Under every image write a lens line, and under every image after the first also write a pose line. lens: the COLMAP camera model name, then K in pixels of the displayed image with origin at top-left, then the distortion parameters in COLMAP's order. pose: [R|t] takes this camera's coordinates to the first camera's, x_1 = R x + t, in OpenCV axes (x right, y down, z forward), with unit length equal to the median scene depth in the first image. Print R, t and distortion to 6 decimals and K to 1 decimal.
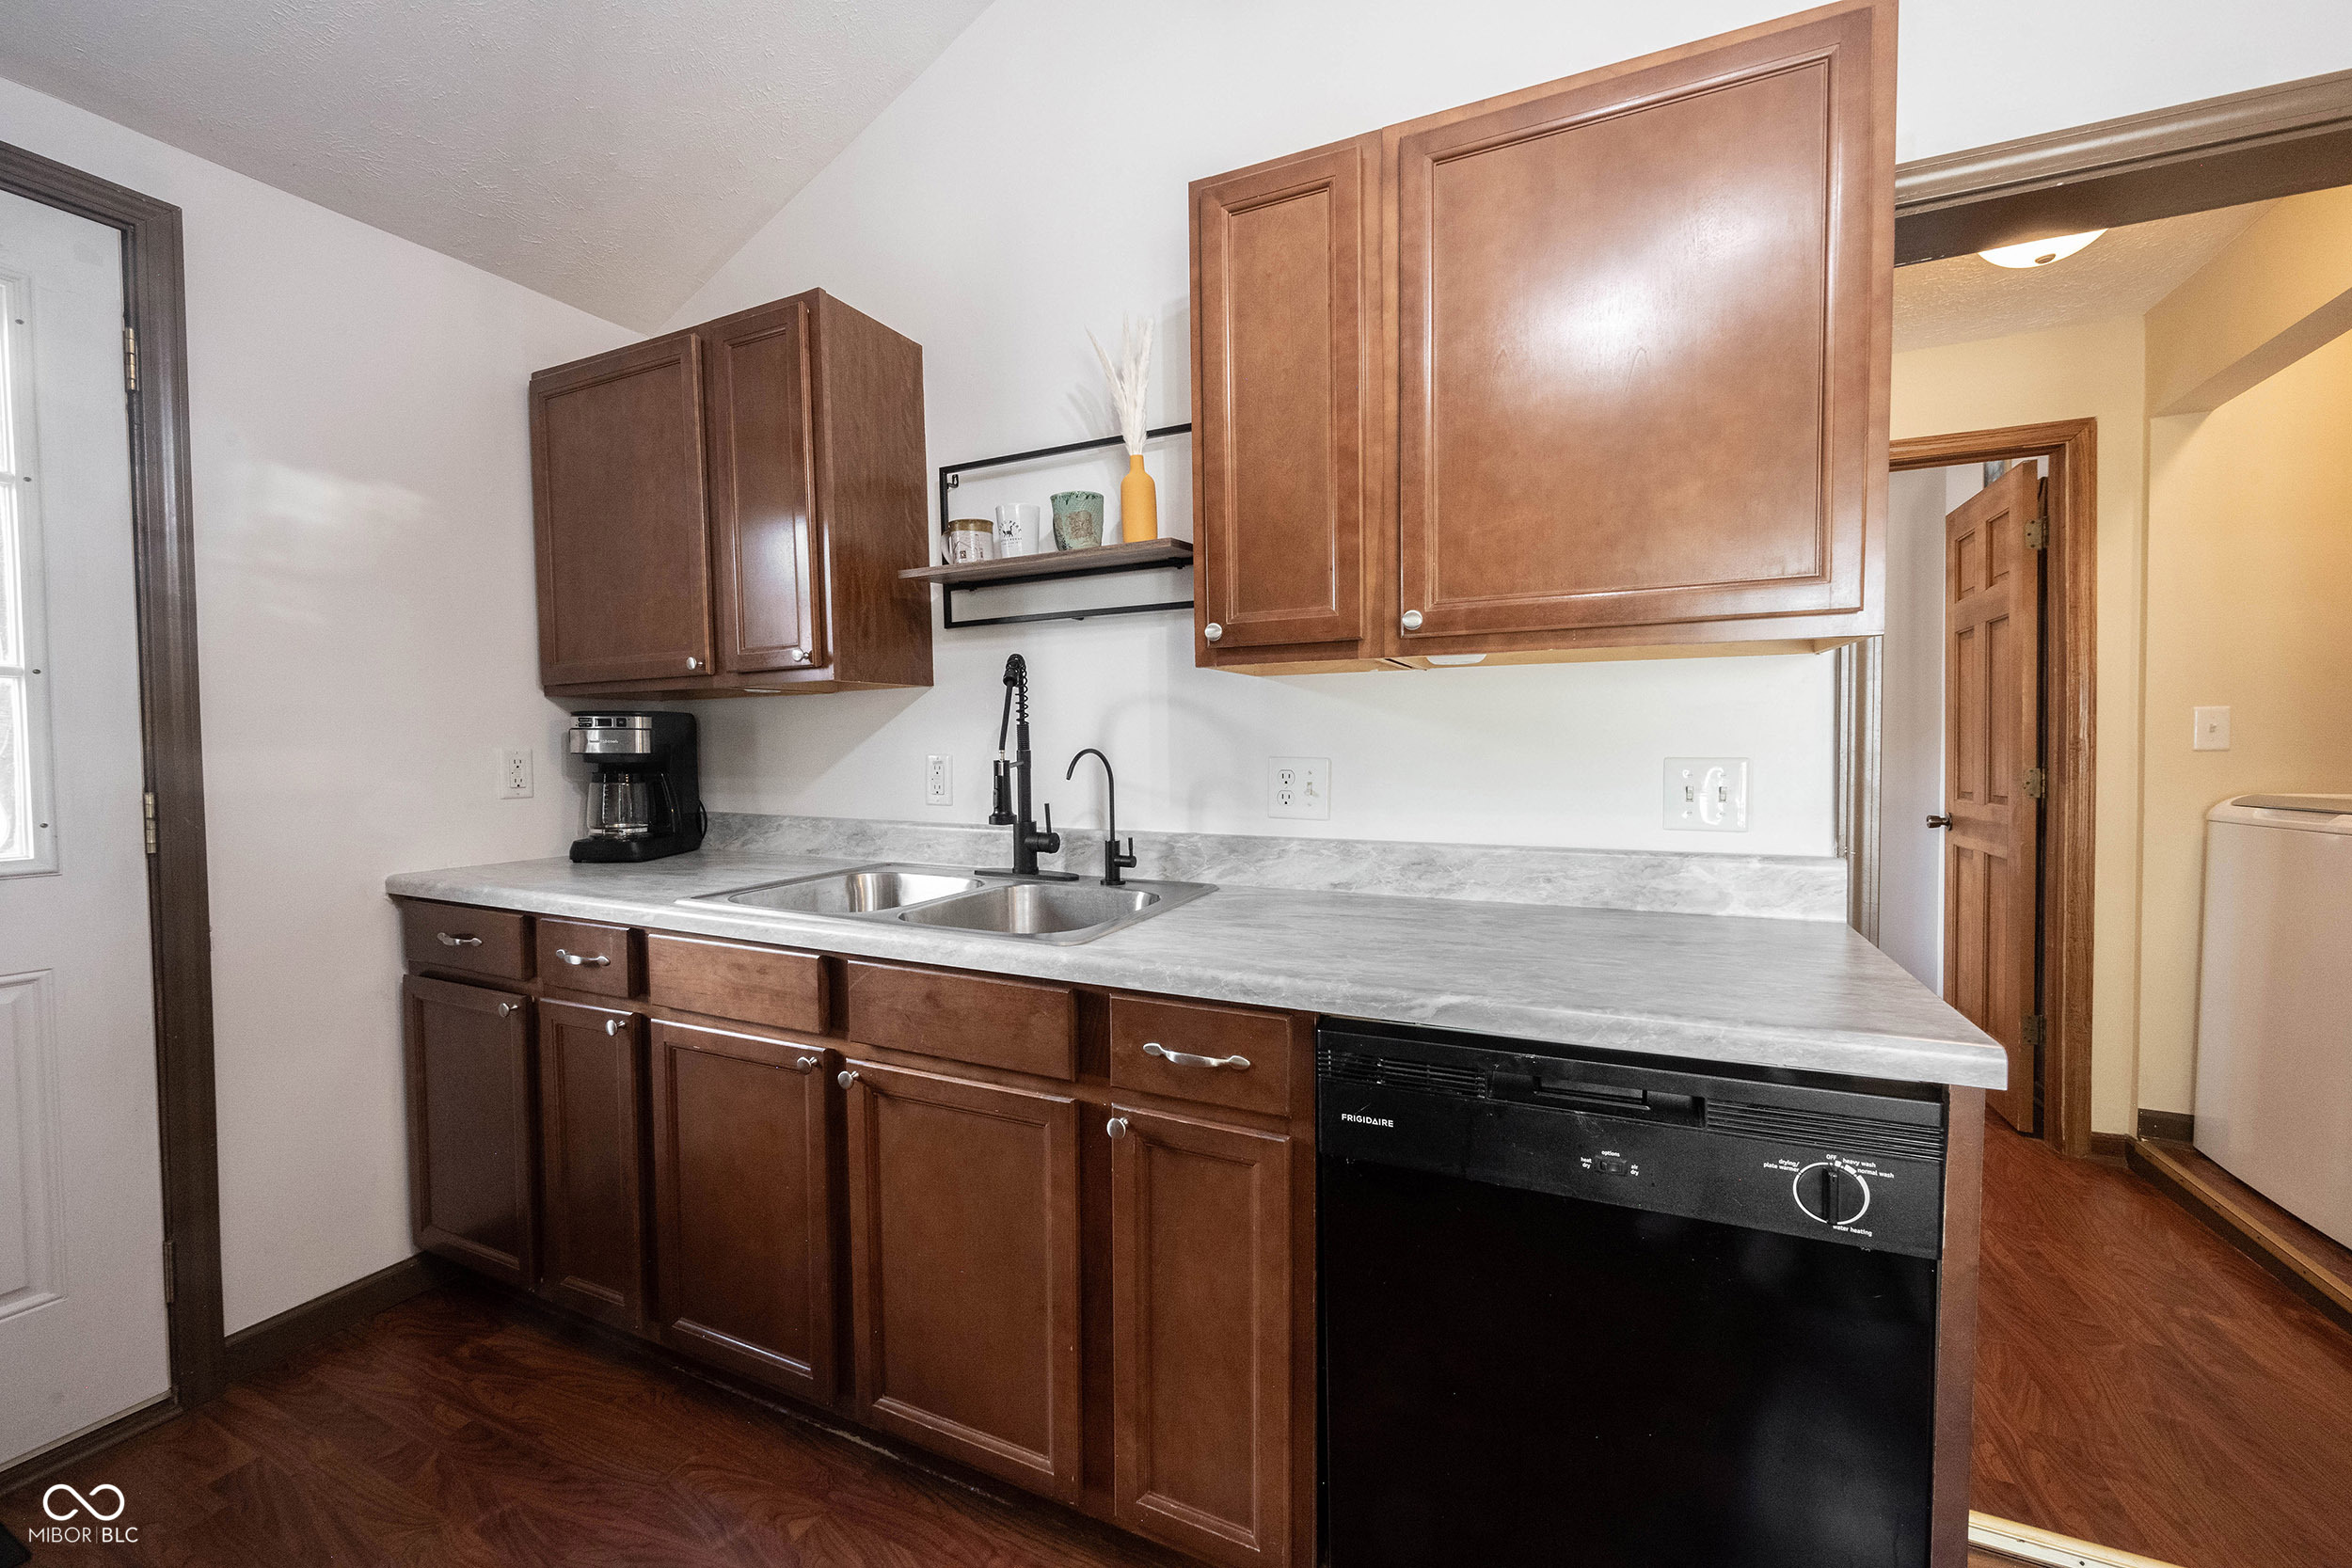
lens RADIAL K [[926.8, 0, 1180.9], [0, 926.8, 784.2], [0, 0, 1]] dist [-0.000688, 0.000317]
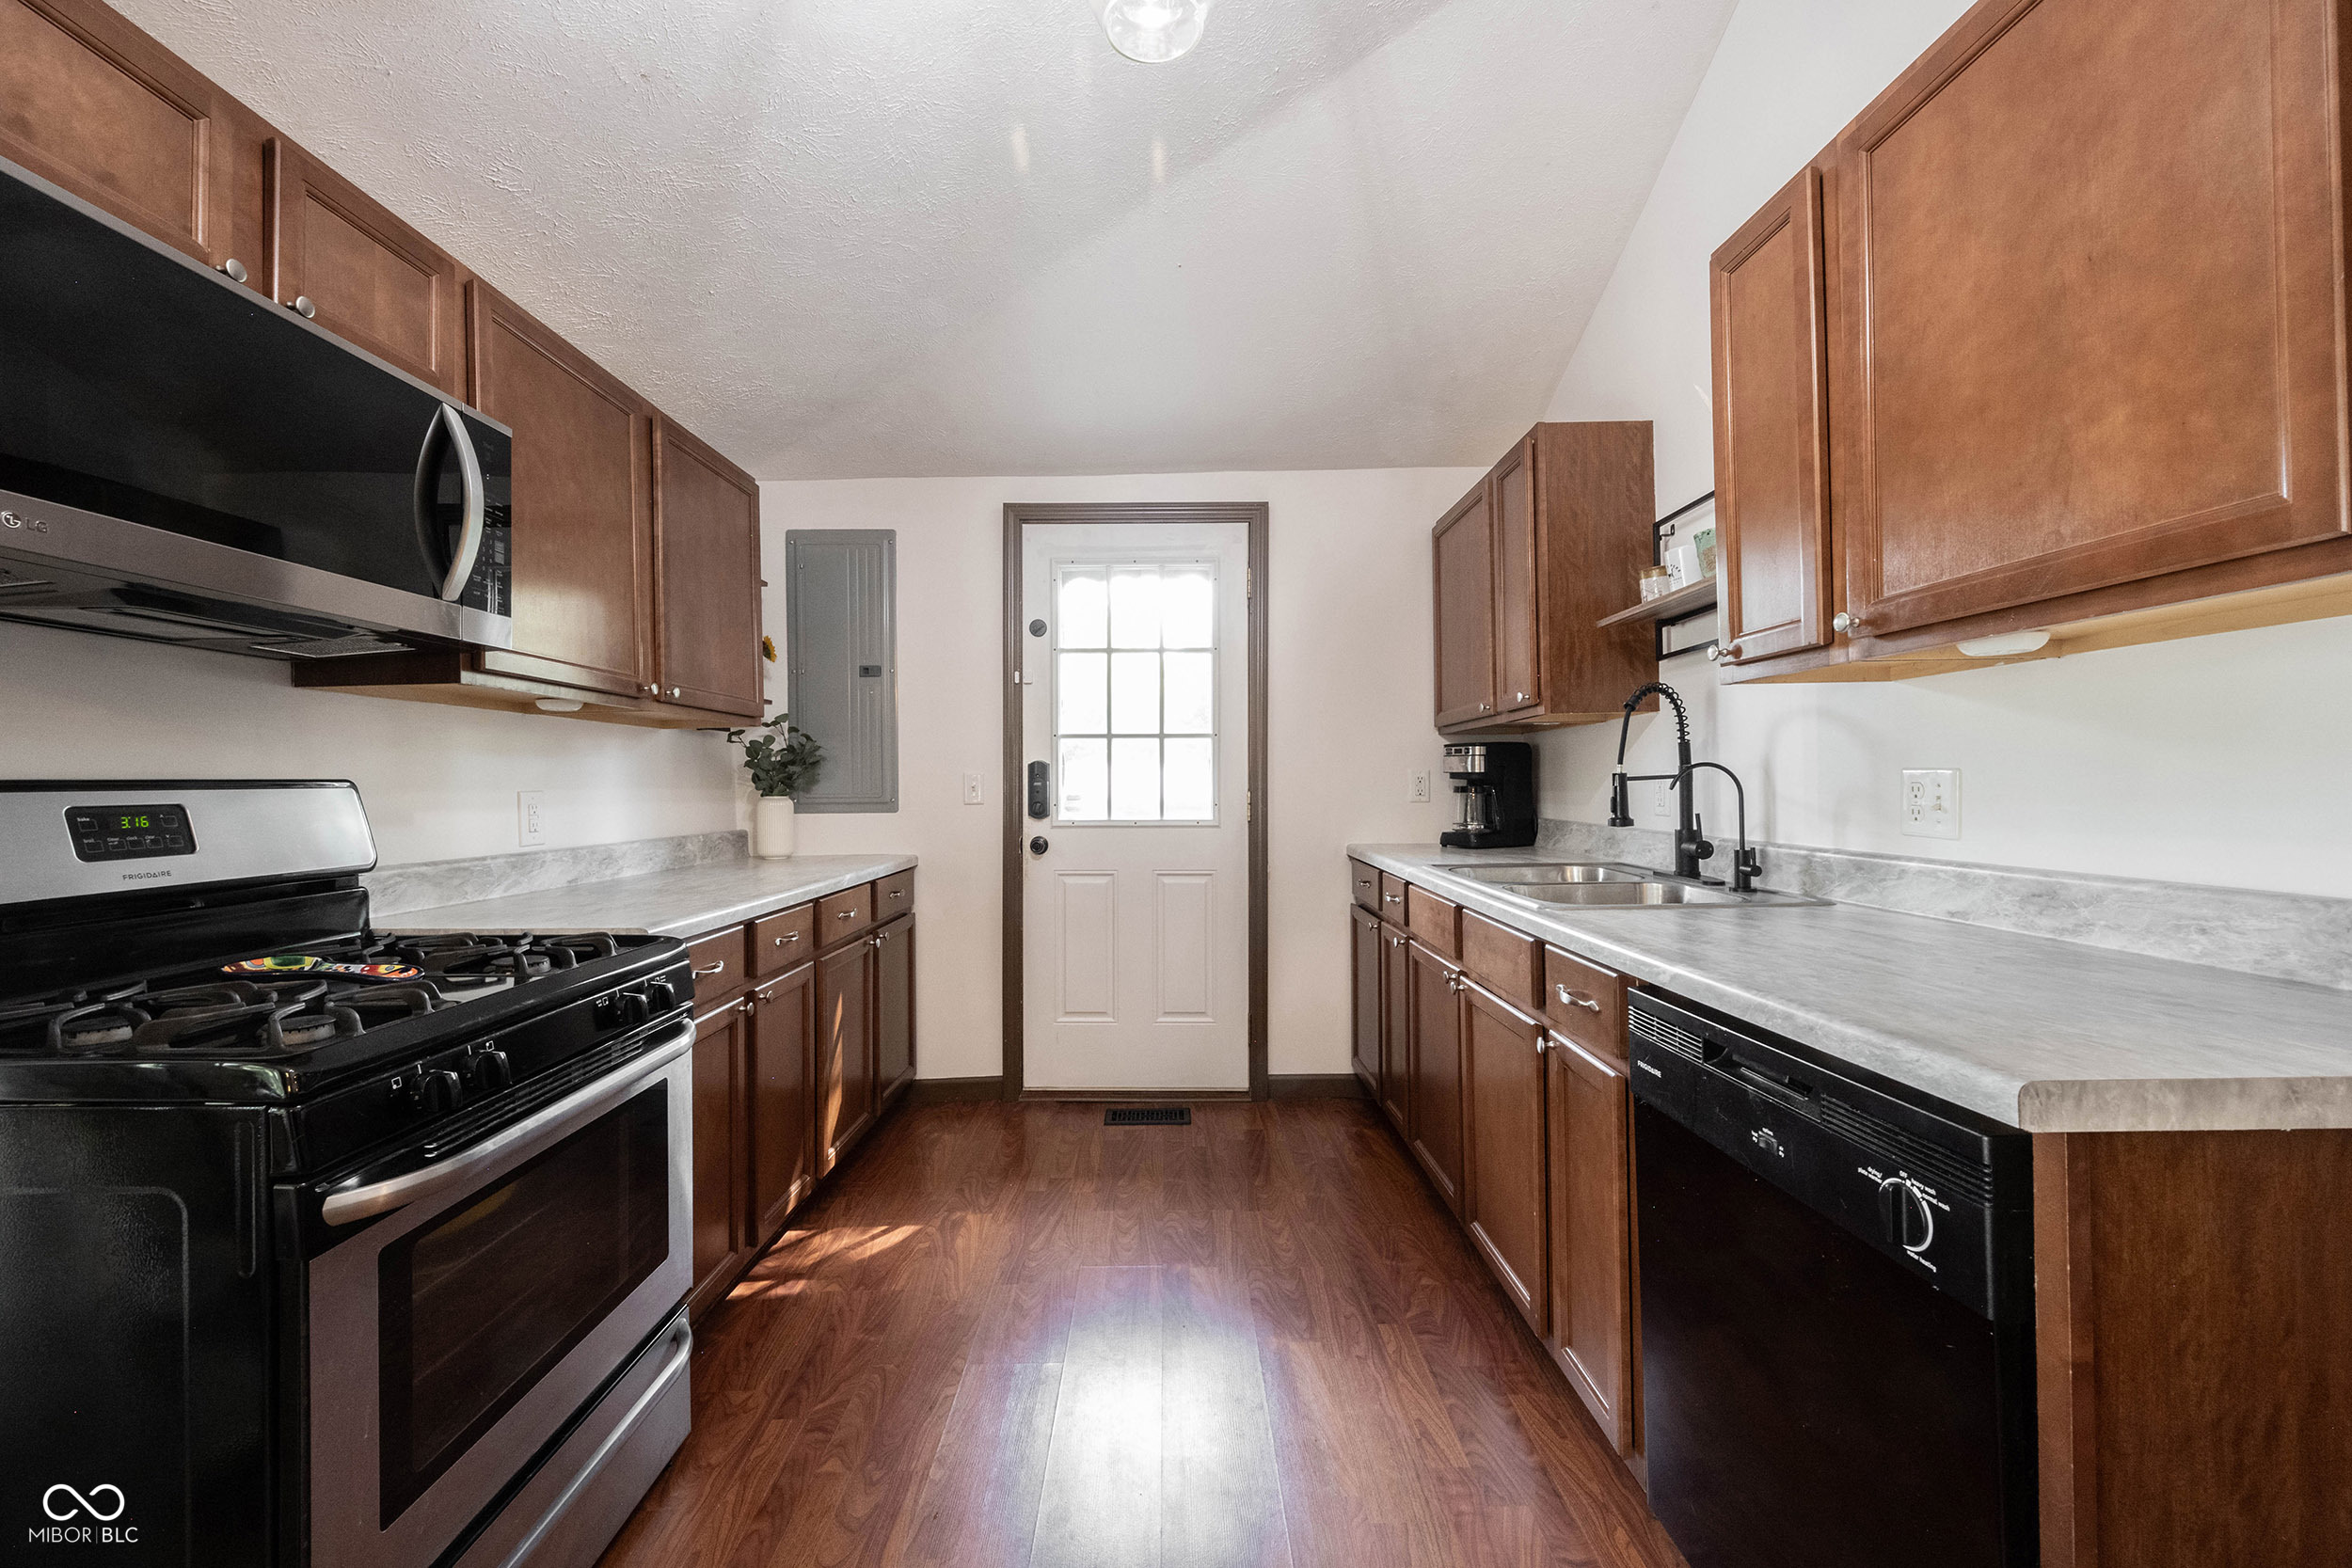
lens RADIAL K [[936.5, 0, 1173.1], [0, 936.5, 781.5], [0, 0, 1]] dist [-0.000430, 0.000007]
pose [[0.435395, 0.002394, -0.900237, 0.608994], [-0.035815, 0.999251, -0.014665, 0.022801], [0.899527, 0.038627, 0.435154, -0.044534]]
